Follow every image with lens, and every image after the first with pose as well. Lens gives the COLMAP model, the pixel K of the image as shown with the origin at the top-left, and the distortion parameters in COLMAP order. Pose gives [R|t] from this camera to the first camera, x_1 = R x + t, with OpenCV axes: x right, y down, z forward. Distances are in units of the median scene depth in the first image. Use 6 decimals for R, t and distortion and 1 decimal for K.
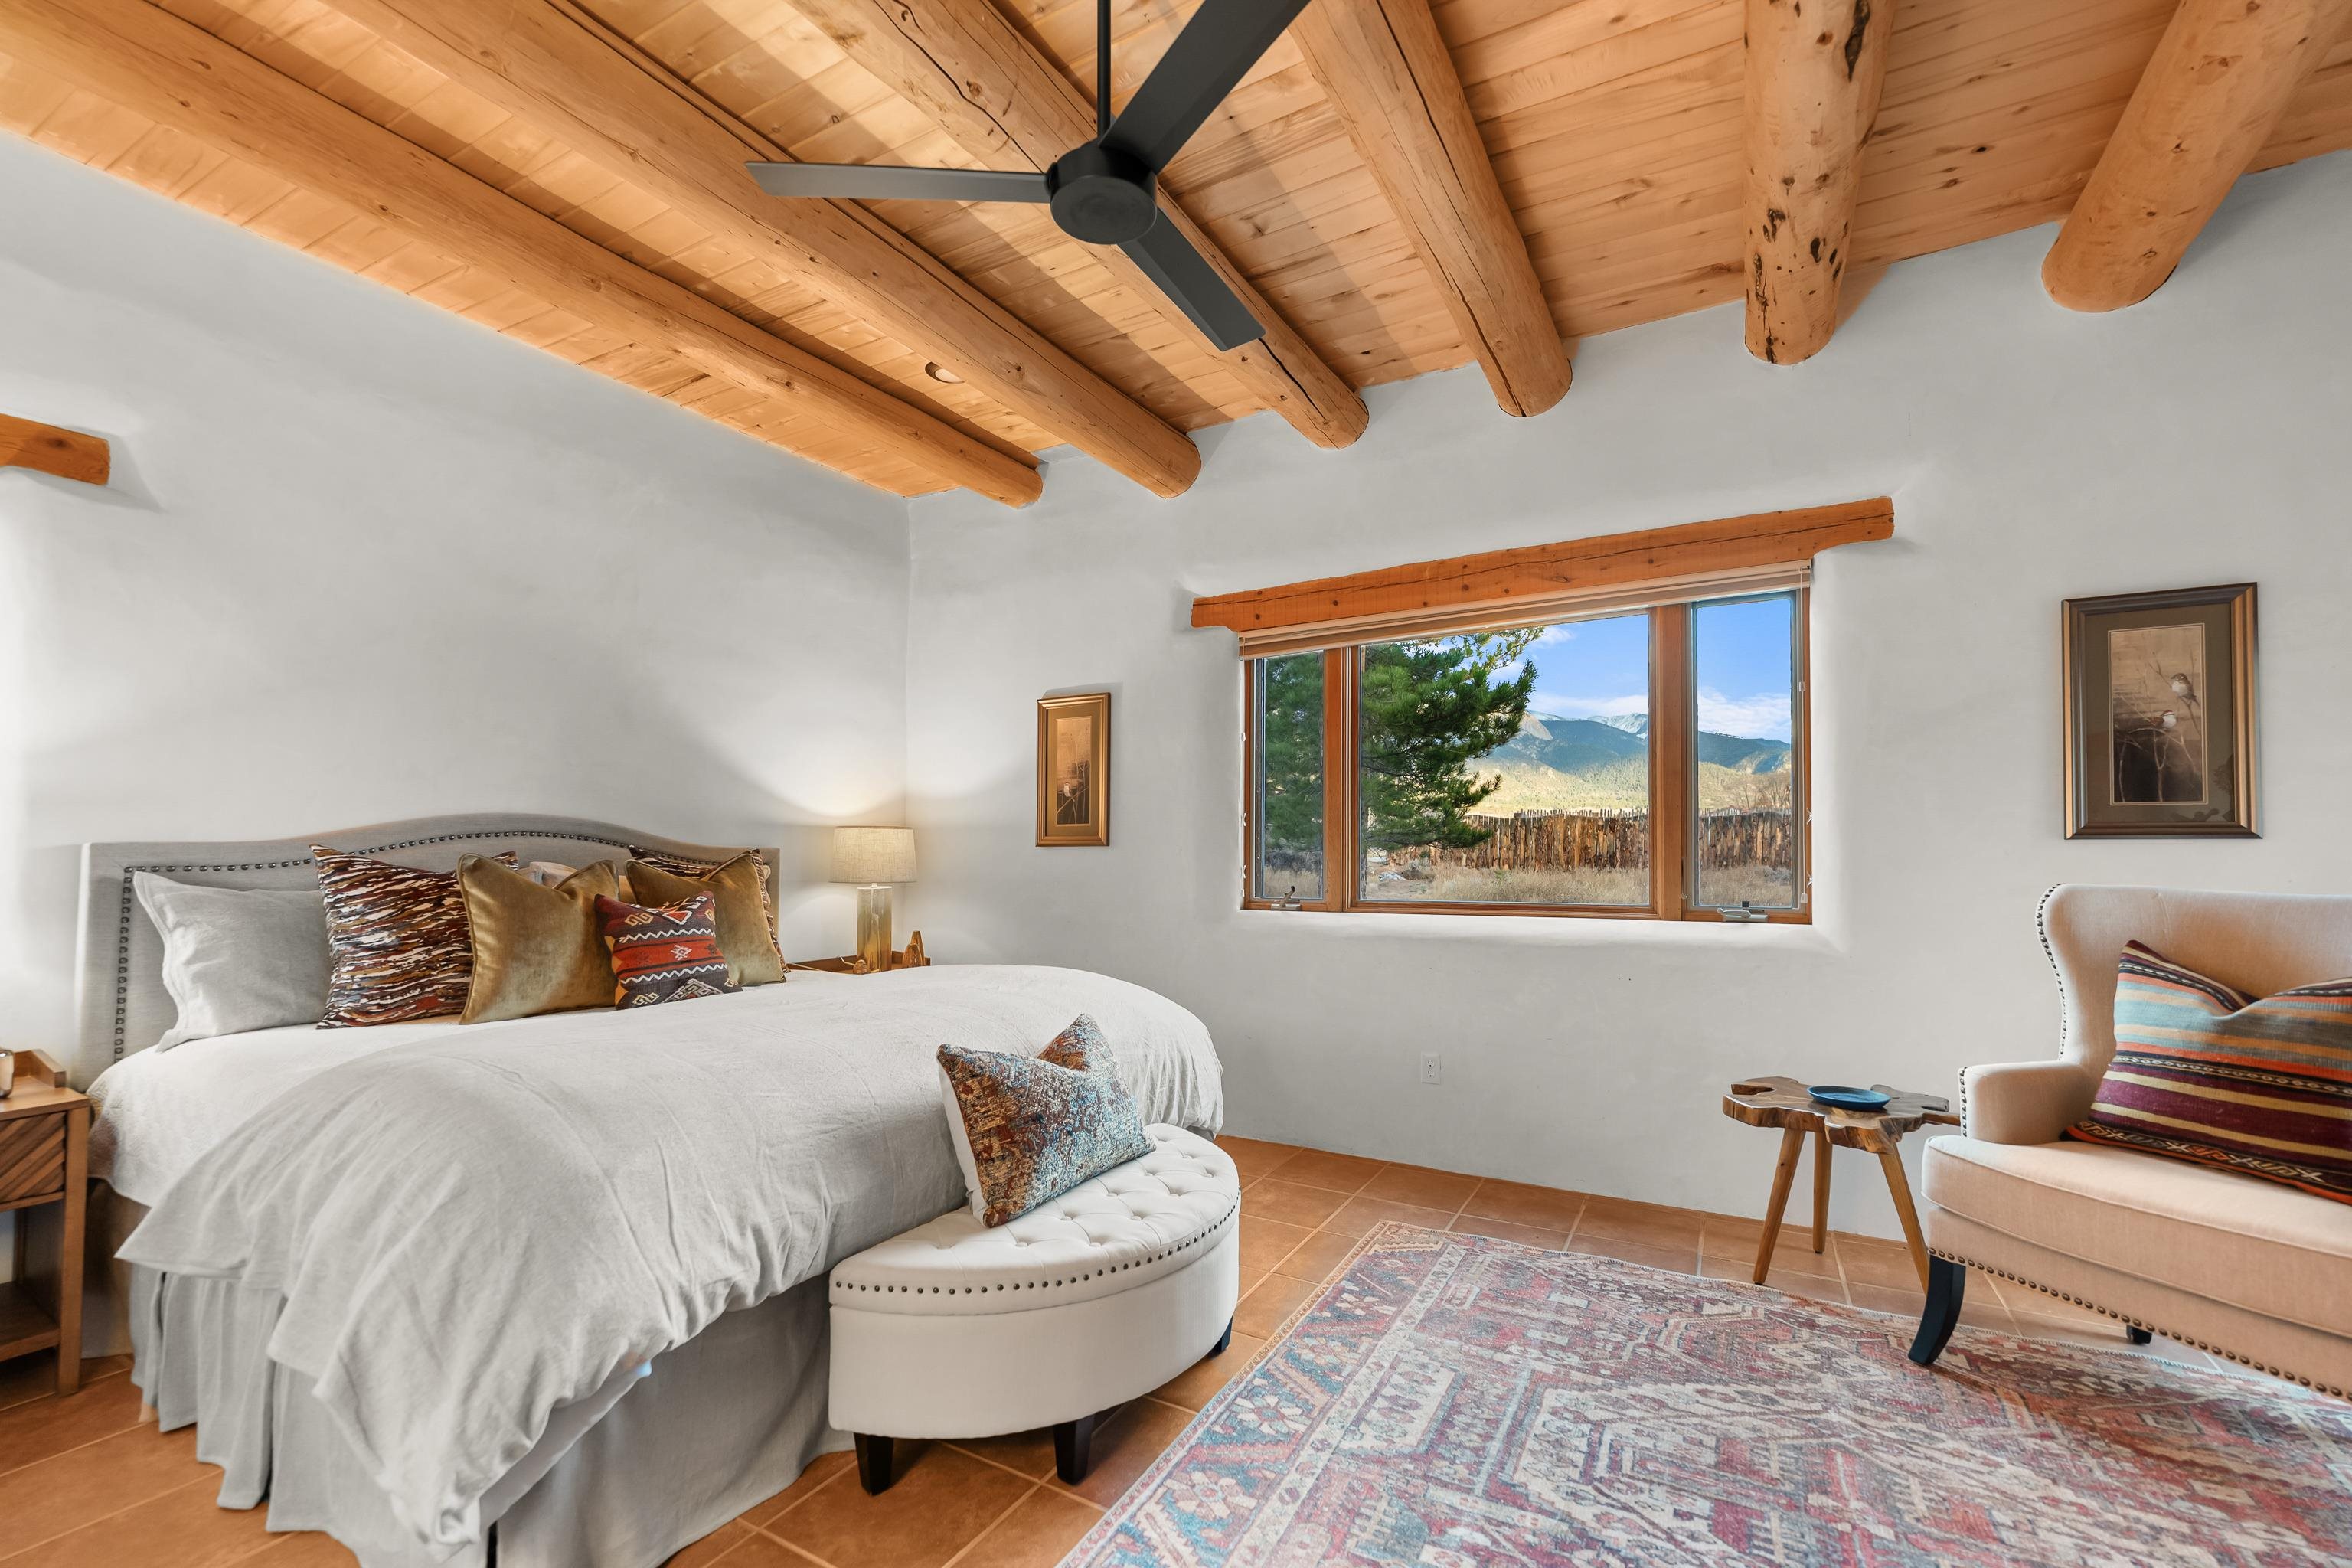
lens RADIAL K [[958.5, 0, 1180.3], [0, 958.5, 806.4], [0, 0, 1]] dist [-0.000466, 0.000092]
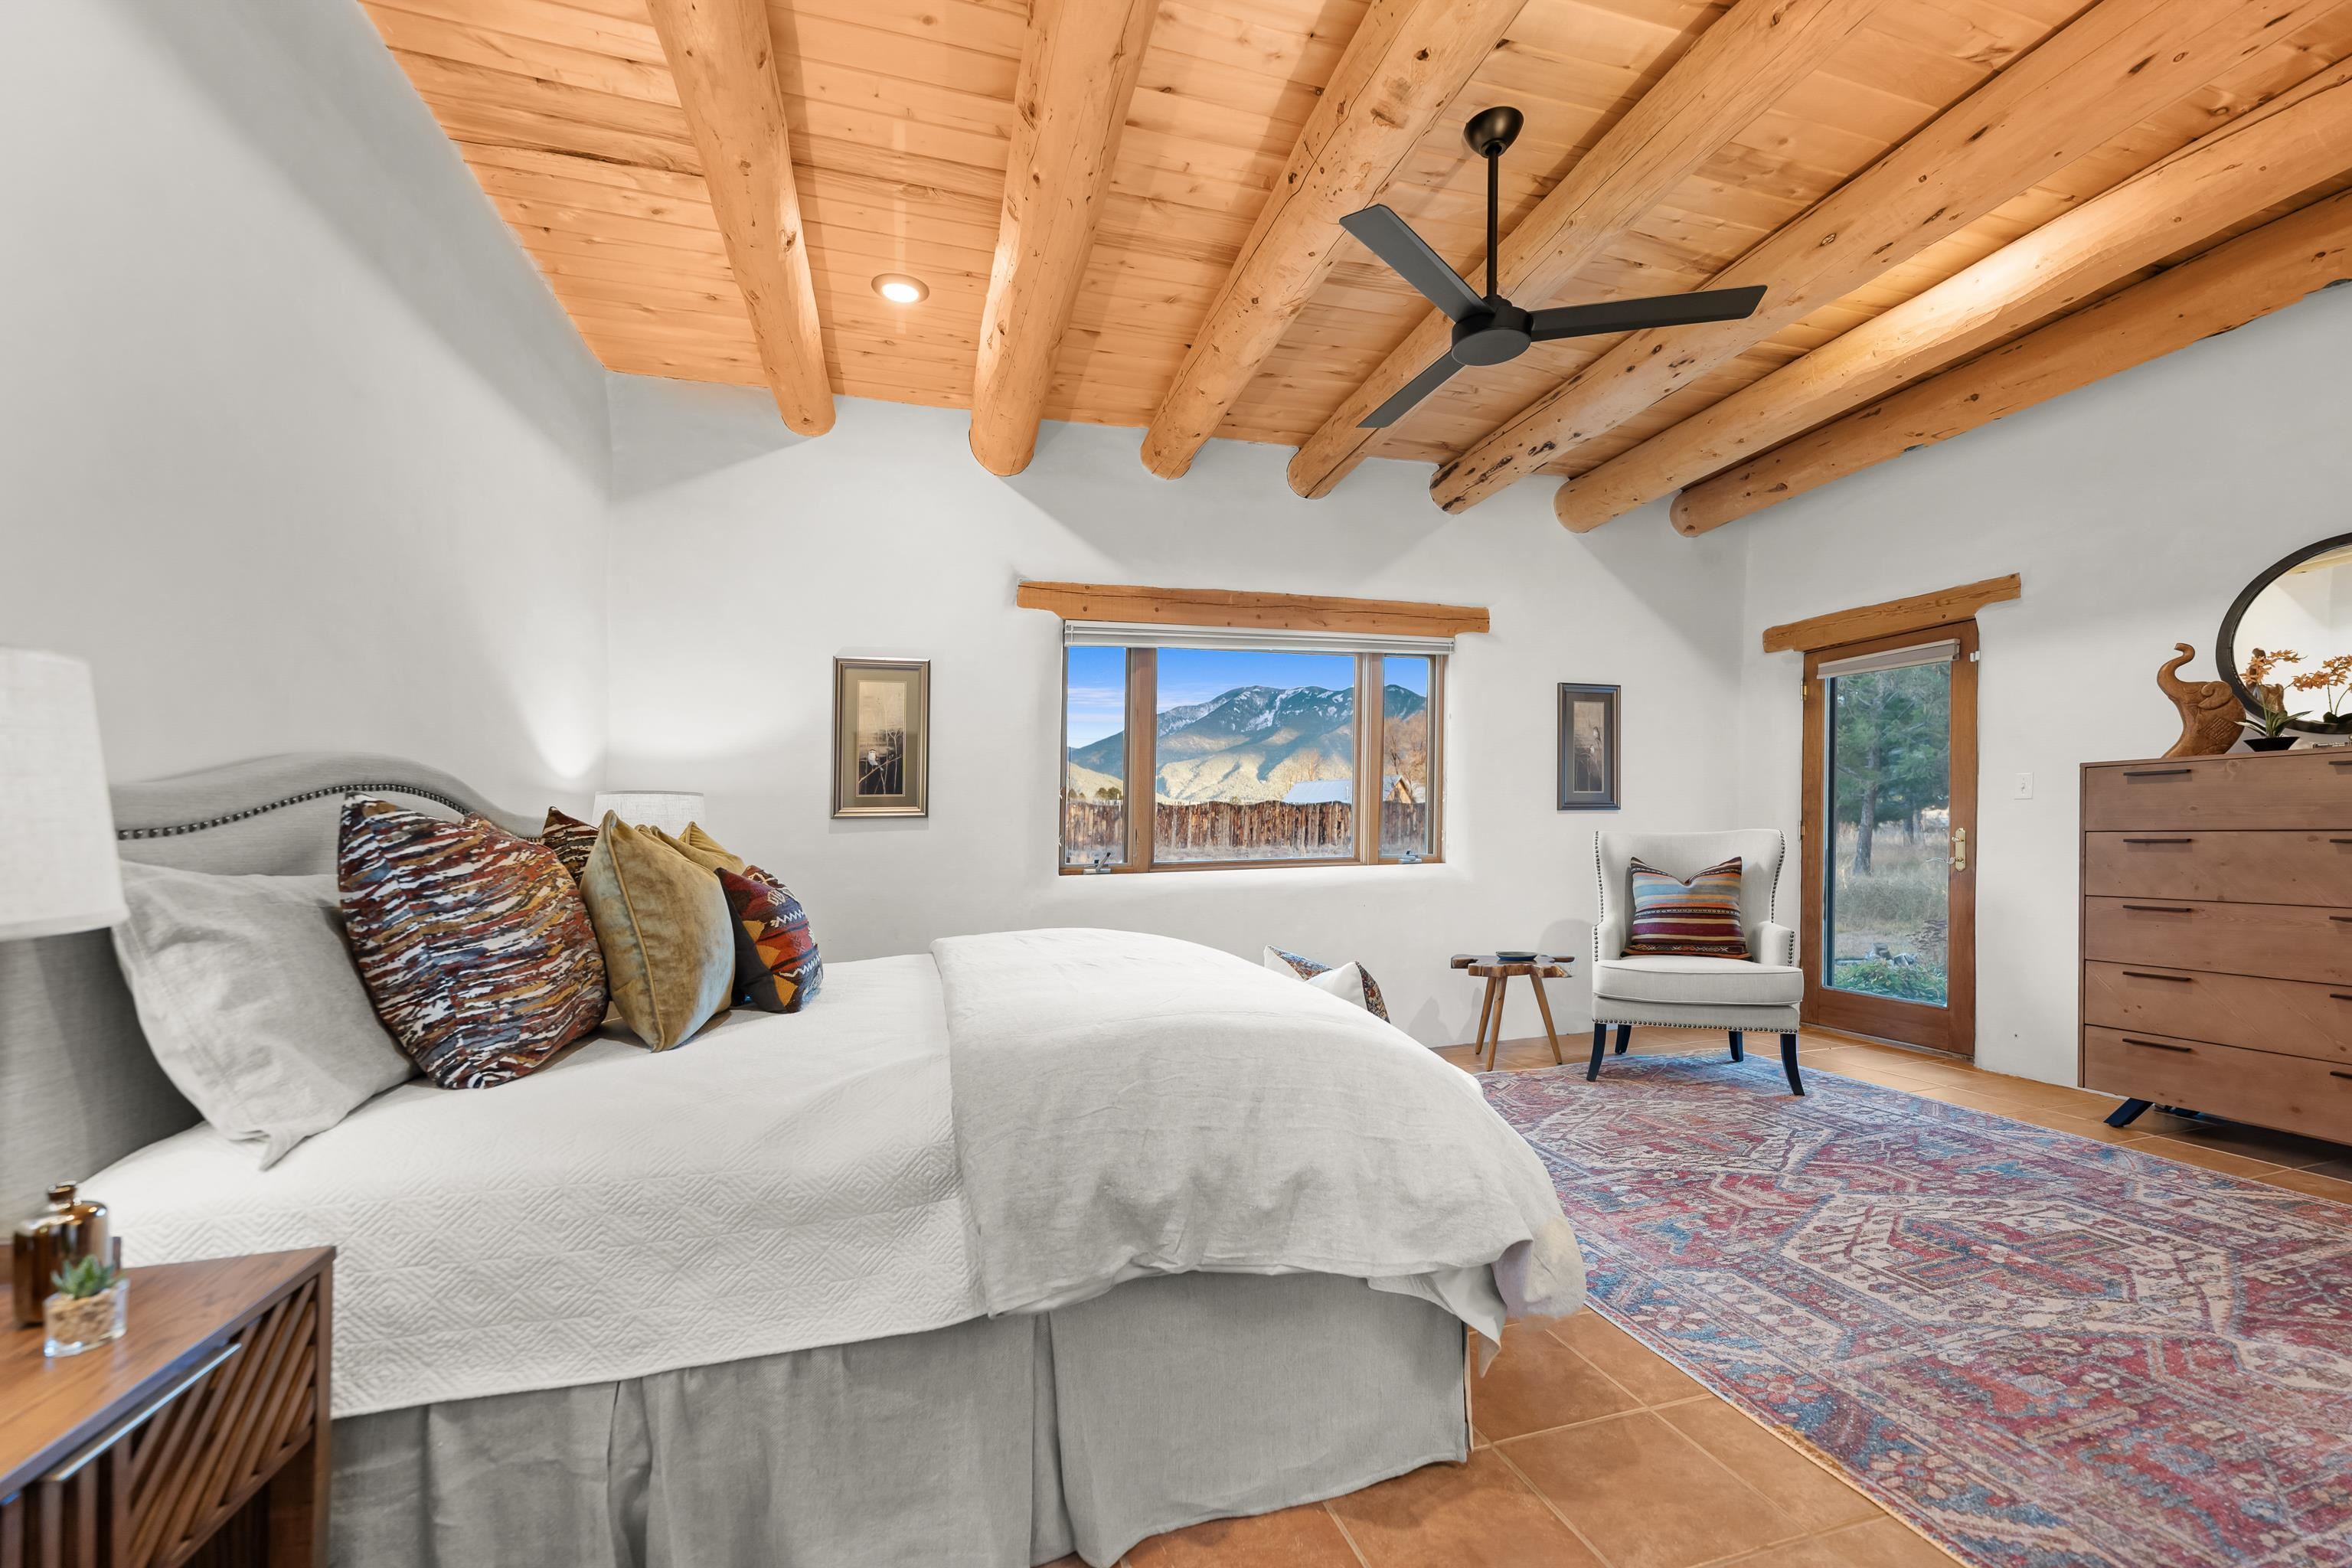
lens RADIAL K [[955.3, 0, 1181.2], [0, 955.3, 830.6], [0, 0, 1]] dist [0.000203, 0.000055]
pose [[0.694309, -0.006443, 0.719648, -0.989448], [-0.018895, 0.999452, 0.027177, 0.038435], [-0.719429, -0.032467, 0.693806, 0.238835]]
